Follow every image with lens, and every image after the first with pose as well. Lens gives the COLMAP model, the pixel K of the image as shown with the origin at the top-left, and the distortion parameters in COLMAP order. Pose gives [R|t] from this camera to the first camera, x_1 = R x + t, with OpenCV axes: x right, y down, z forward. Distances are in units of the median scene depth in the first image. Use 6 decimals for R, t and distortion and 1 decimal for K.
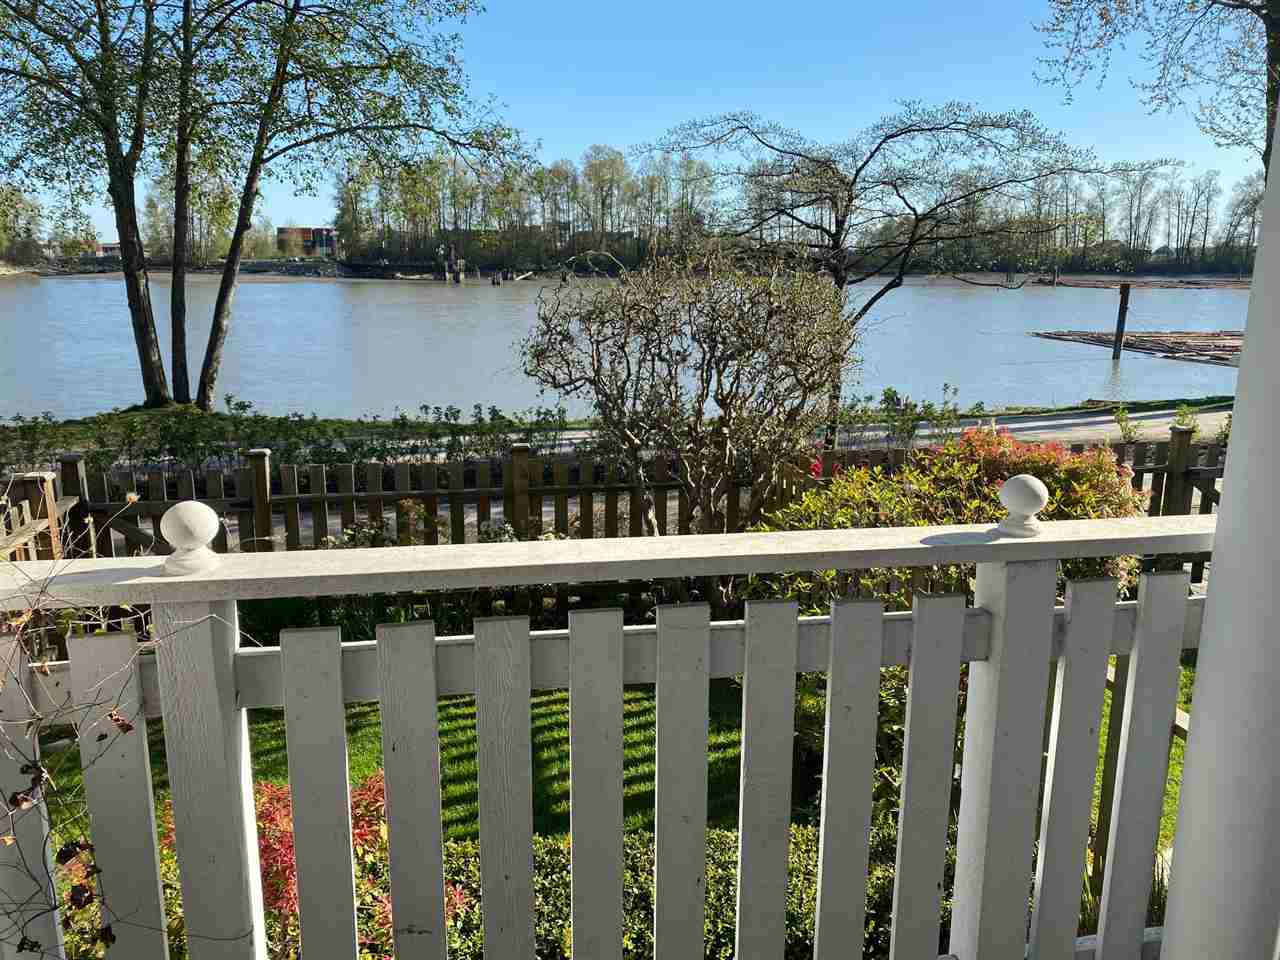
lens RADIAL K [[973.5, 0, 640.0], [0, 973.5, 480.0], [0, 0, 1]] dist [0.011793, -0.006495]
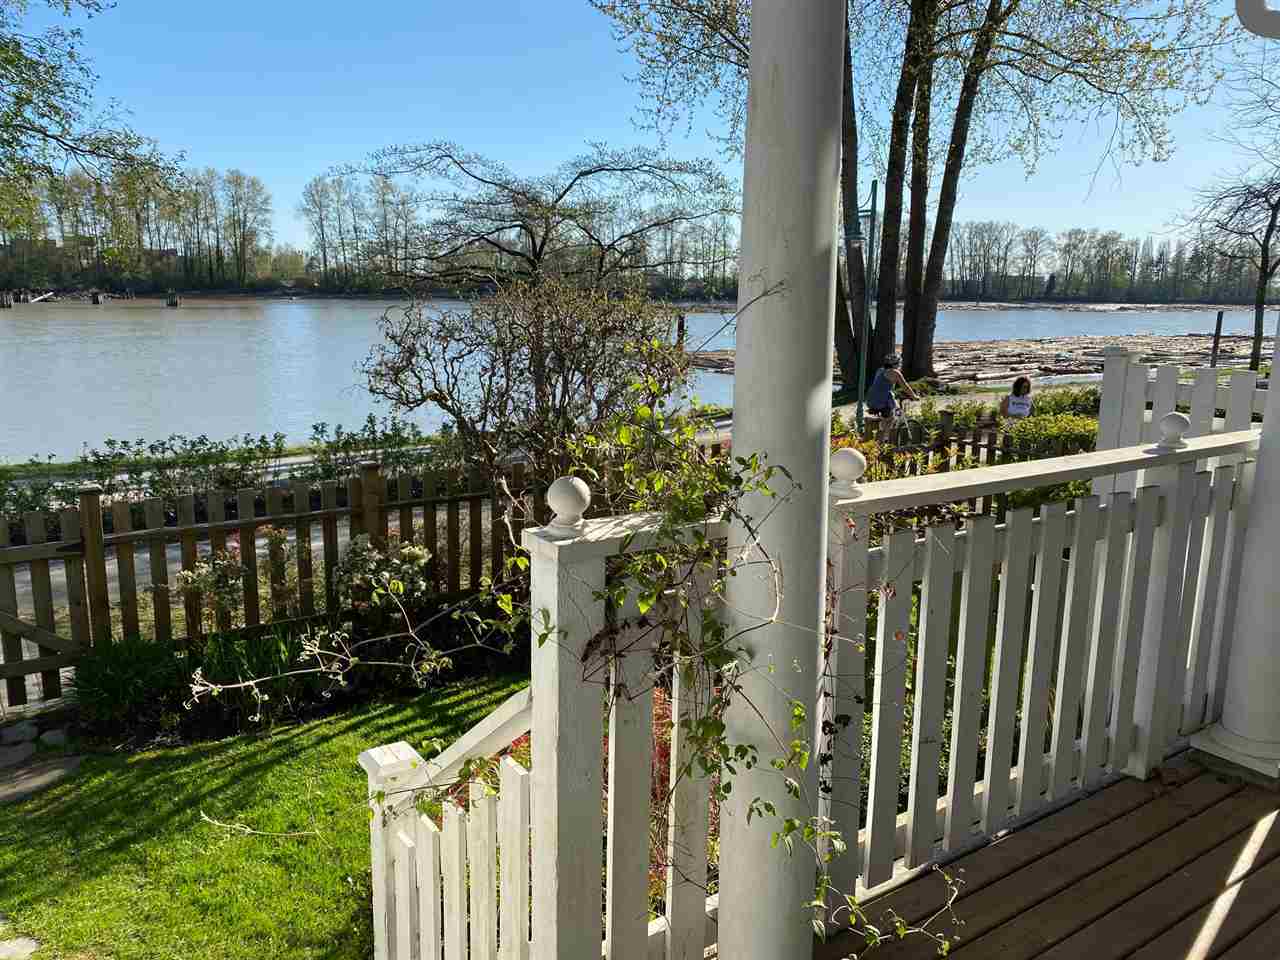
lens RADIAL K [[973.5, 0, 640.0], [0, 973.5, 480.0], [0, 0, 1]] dist [0.011793, -0.006495]
pose [[0.911865, -0.071563, 0.404204, -0.151433], [0.080874, 0.996706, -0.005985, 0.005933], [-0.402444, 0.038147, 0.914649, -0.022195]]
